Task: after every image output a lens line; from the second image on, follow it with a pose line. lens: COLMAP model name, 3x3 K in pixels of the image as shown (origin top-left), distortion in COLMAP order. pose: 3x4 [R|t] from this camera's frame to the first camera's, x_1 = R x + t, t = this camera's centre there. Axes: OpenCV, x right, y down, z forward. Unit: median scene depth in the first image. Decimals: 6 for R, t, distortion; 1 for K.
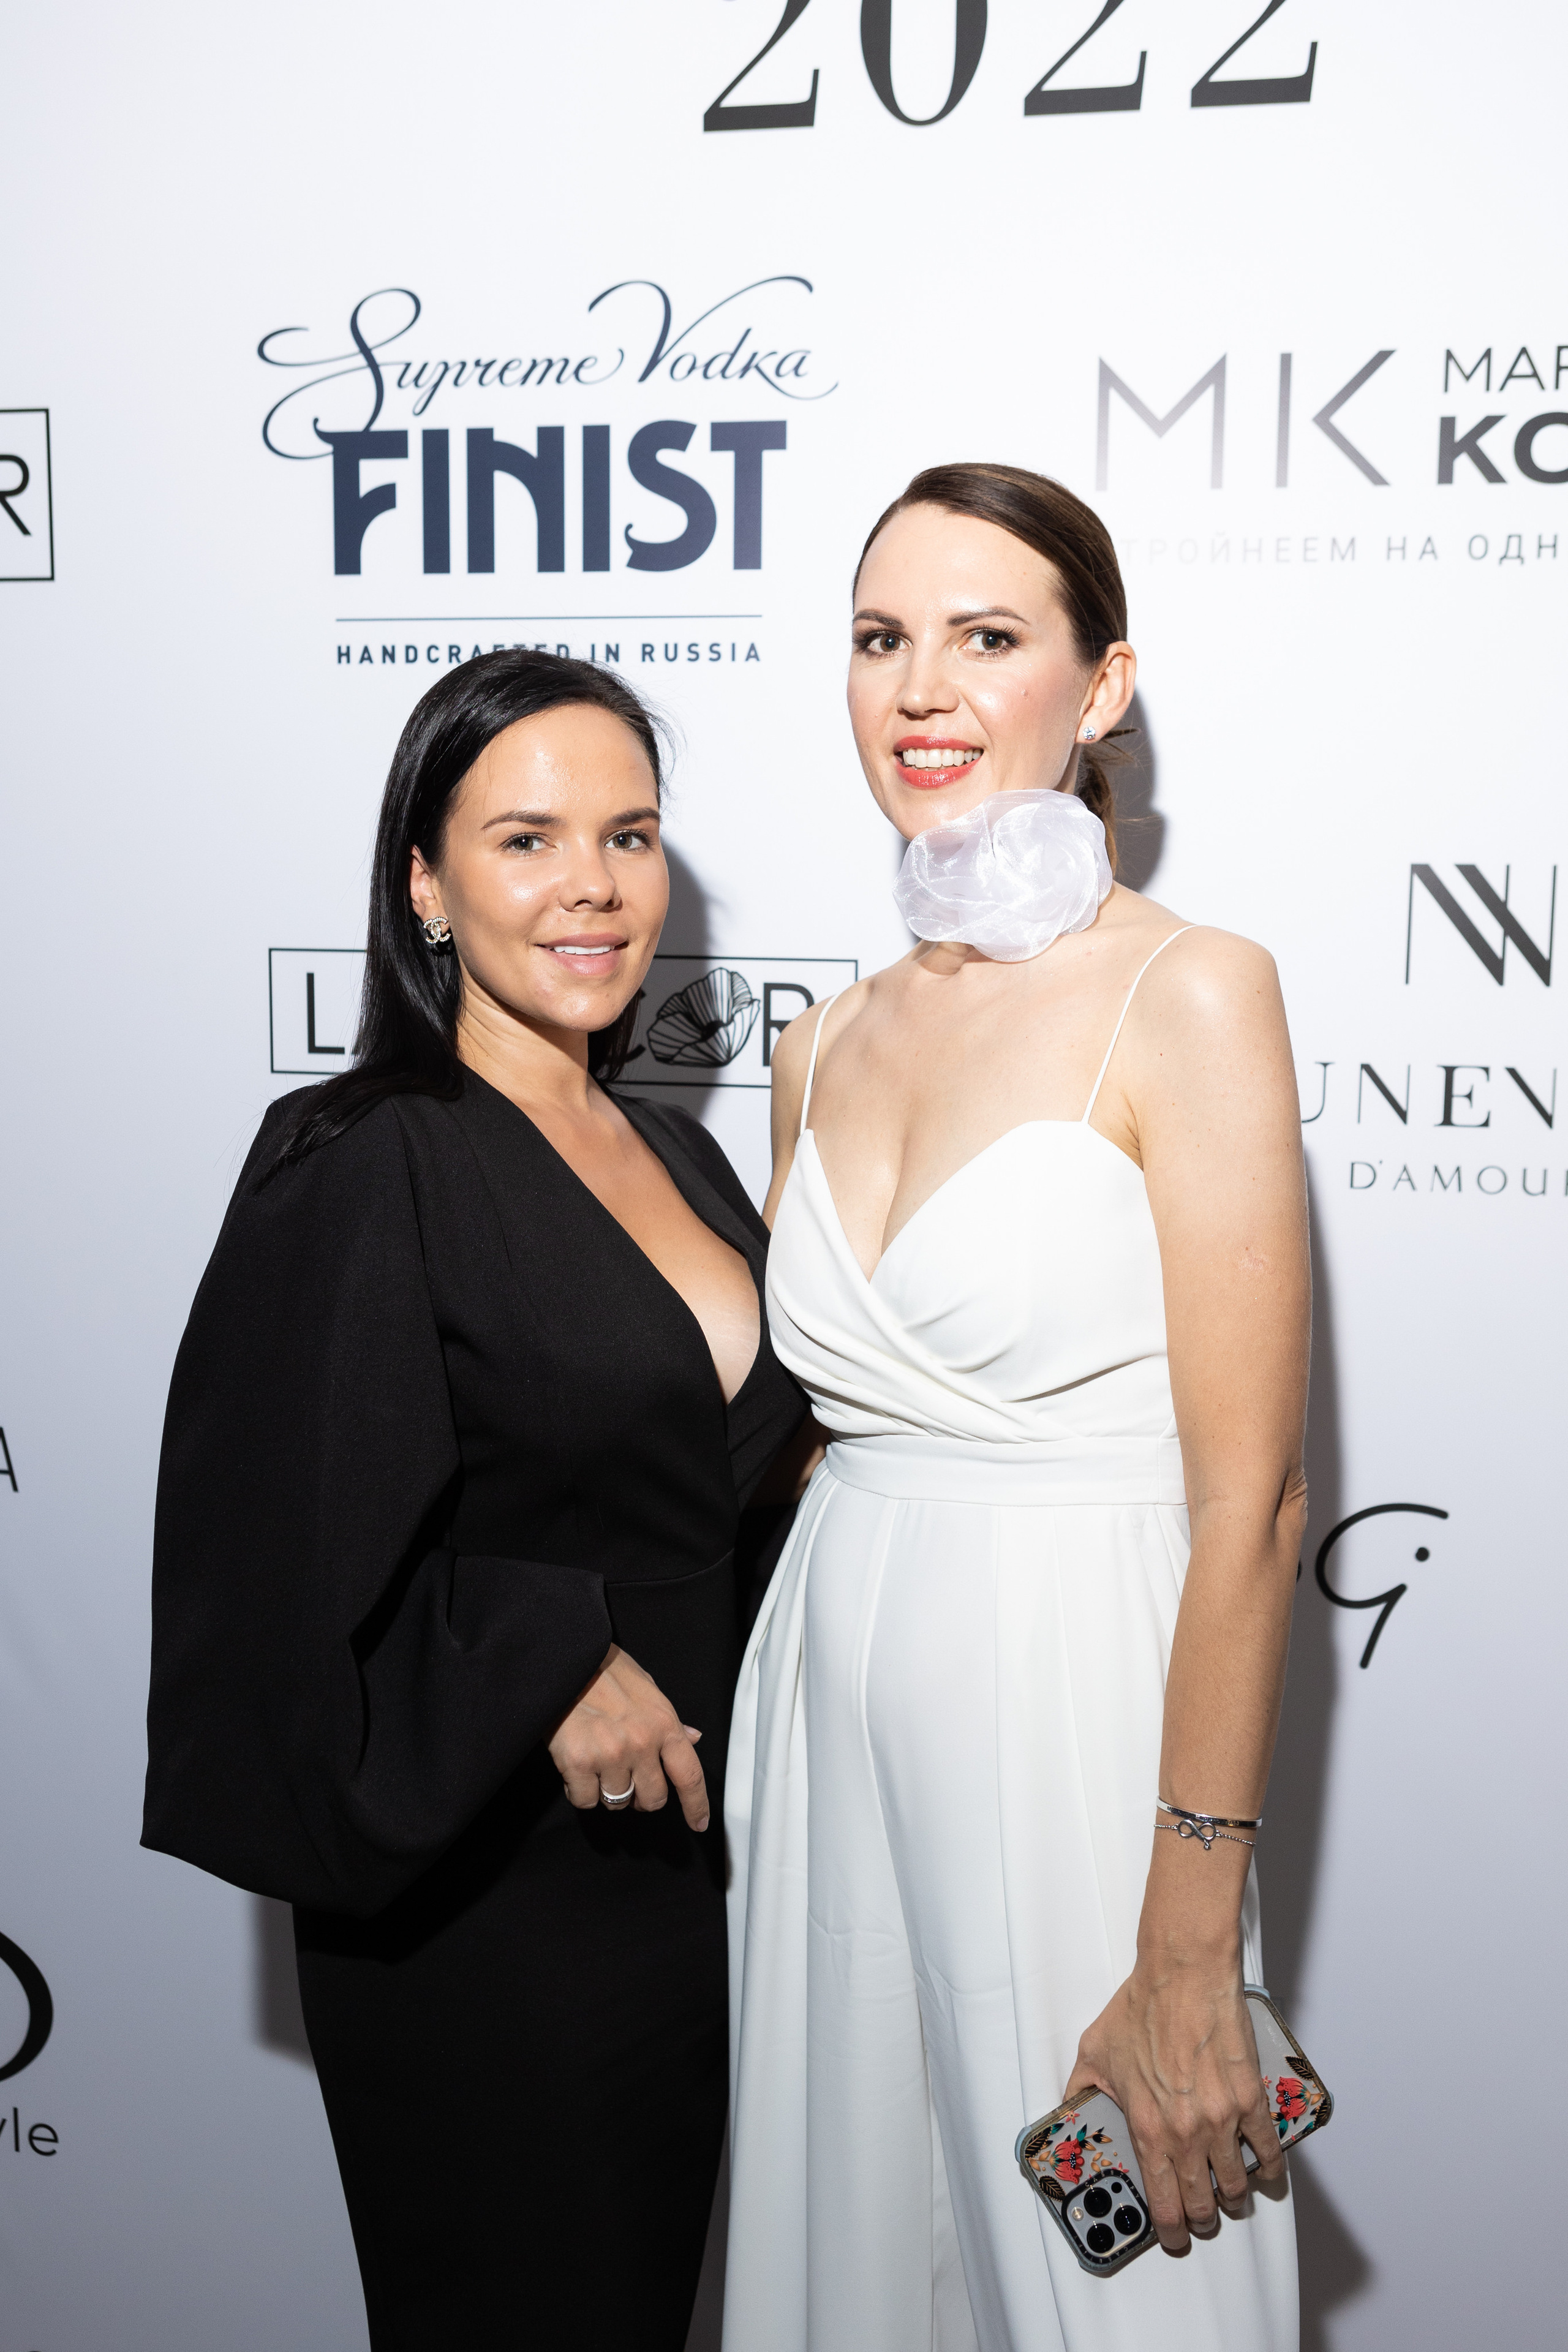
lens RADIAL K [[2001.9, 0, 798.8], [0, 2001.9, 1149.5], [0, 0, 1]] dist [-0.001583, 0.000931]
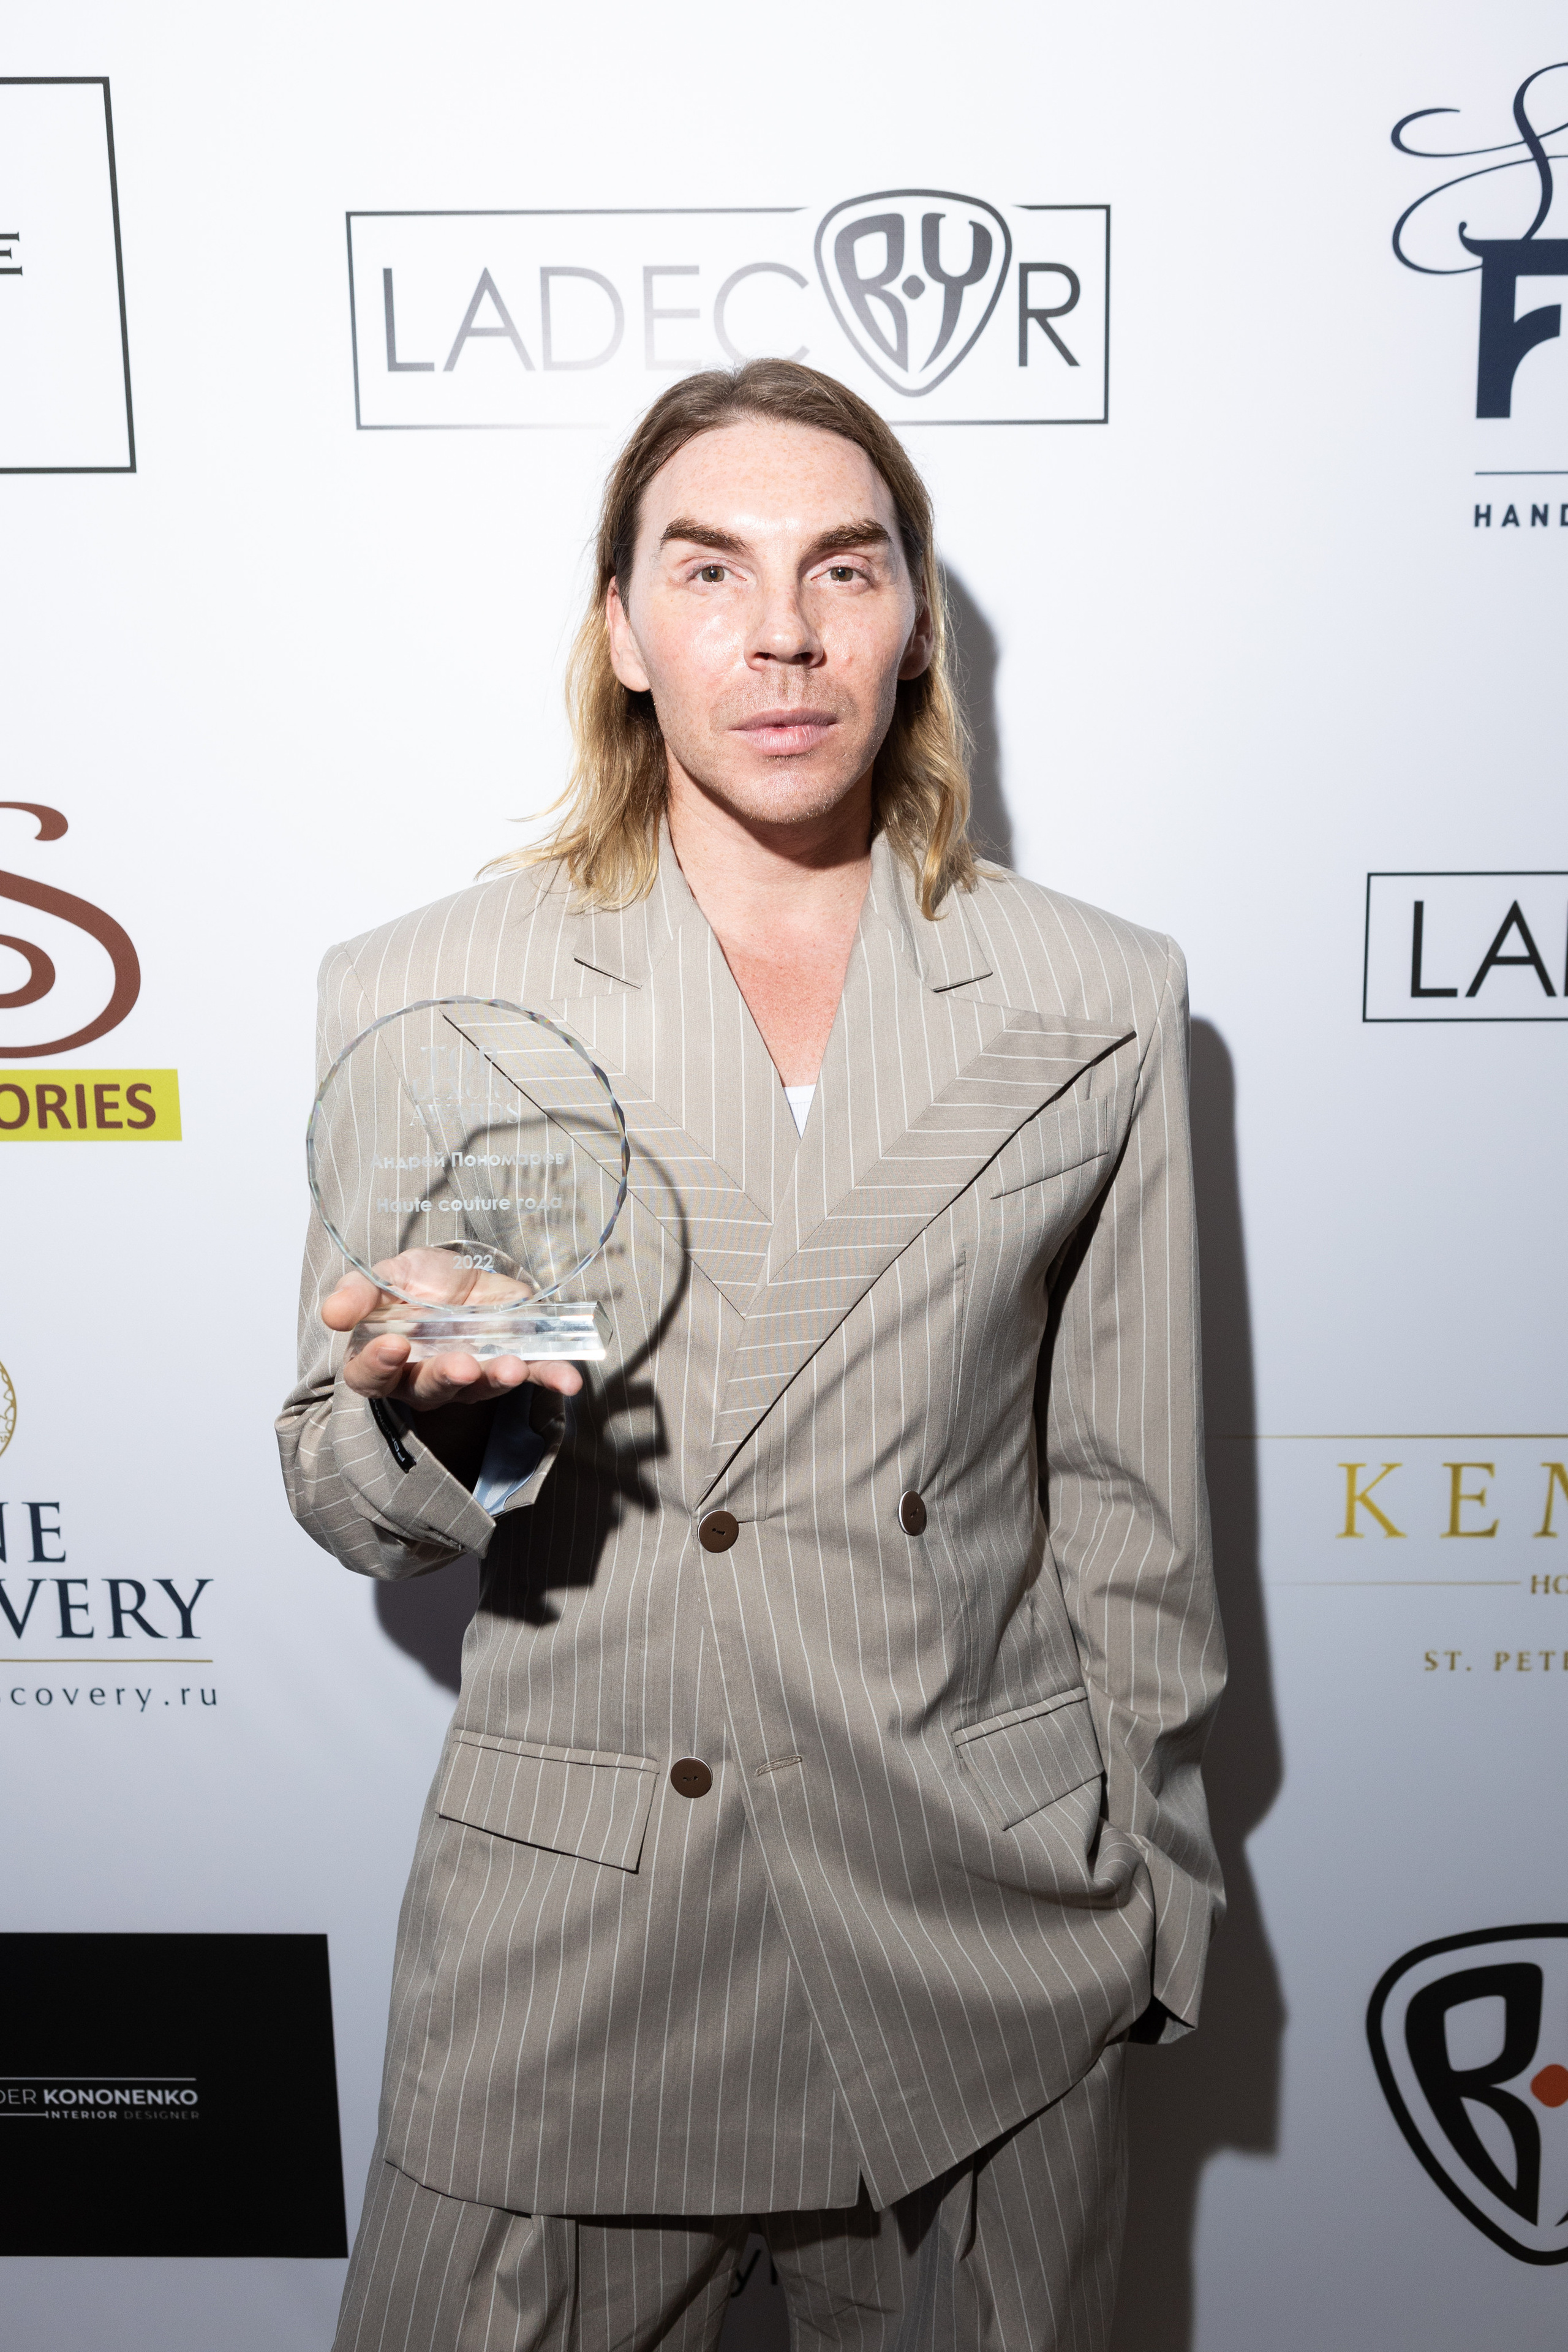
lens RADIAL K [[2001.9, 0, 805.3], [0, 2001.9, 1140.4], [0, 0, 1]] dist [-0.001583, 0.000931]
pose [[0.987099, -0.049952, 0.152121, -0.648983], [0.041624, 0.997480, 0.057454, -0.048499], [-0.154607, -0.050381, 0.986691, 0.212822]]
